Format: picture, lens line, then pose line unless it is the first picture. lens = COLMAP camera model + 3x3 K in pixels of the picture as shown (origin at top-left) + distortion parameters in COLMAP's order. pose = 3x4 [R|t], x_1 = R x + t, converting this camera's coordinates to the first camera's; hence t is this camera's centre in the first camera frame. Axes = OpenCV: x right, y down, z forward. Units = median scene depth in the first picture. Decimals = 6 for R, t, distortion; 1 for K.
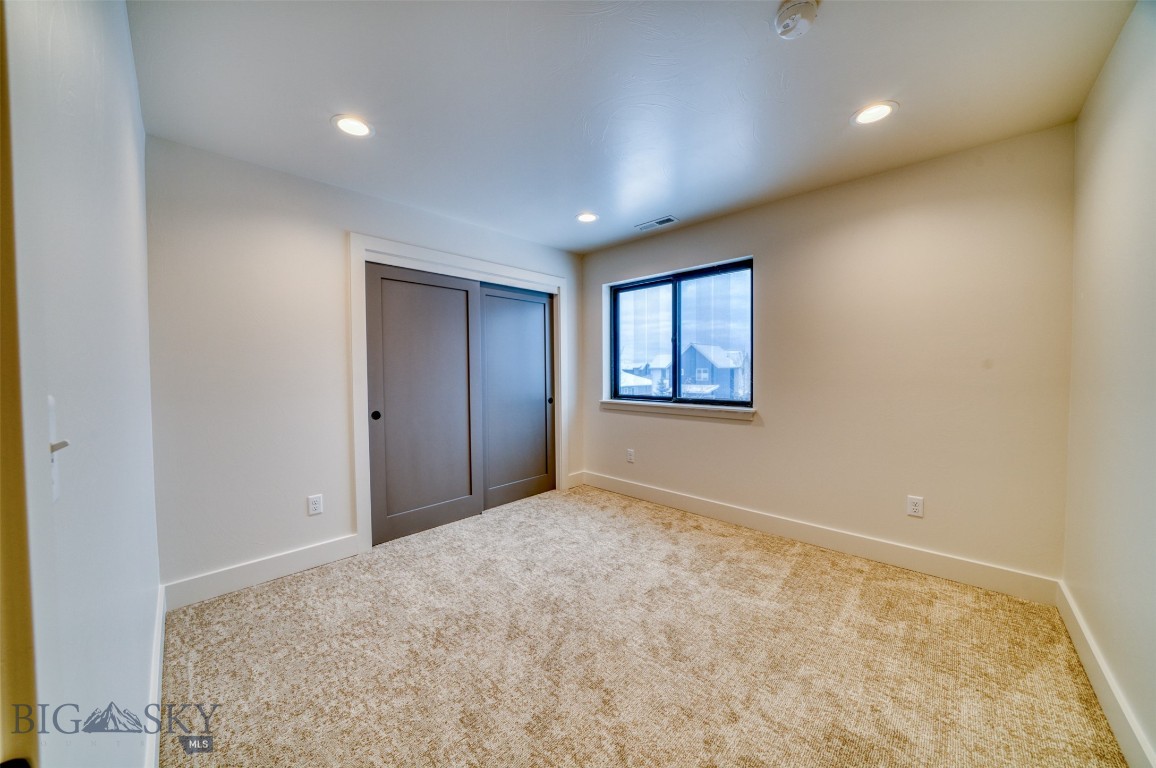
lens RADIAL K [[399.8, 0, 574.3], [0, 399.8, 382.2], [0, 0, 1]] dist [-0.013964, 0.000327]
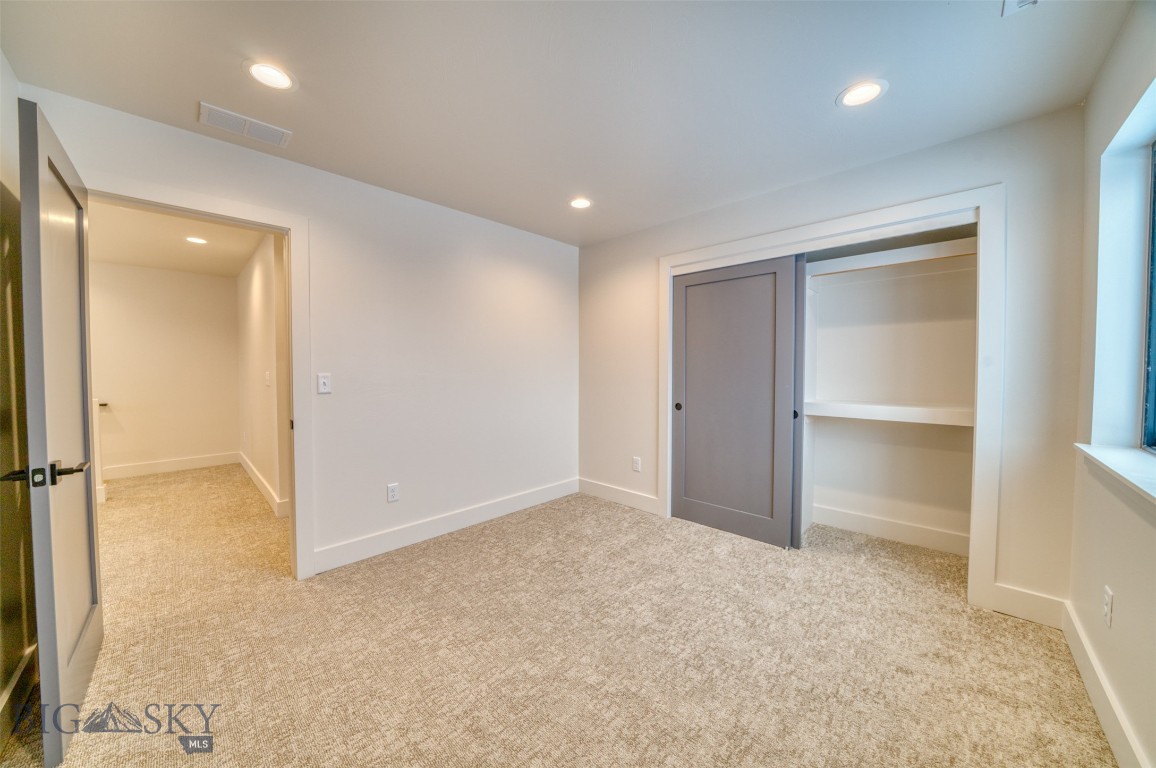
lens RADIAL K [[399.8, 0, 574.3], [0, 399.8, 382.2], [0, 0, 1]] dist [-0.013964, 0.000327]
pose [[0.000281, 0.041452, -0.999140, 0.677694], [-0.027950, 0.998750, 0.041428, -0.029687], [0.999609, 0.027914, 0.001439, 0.703364]]
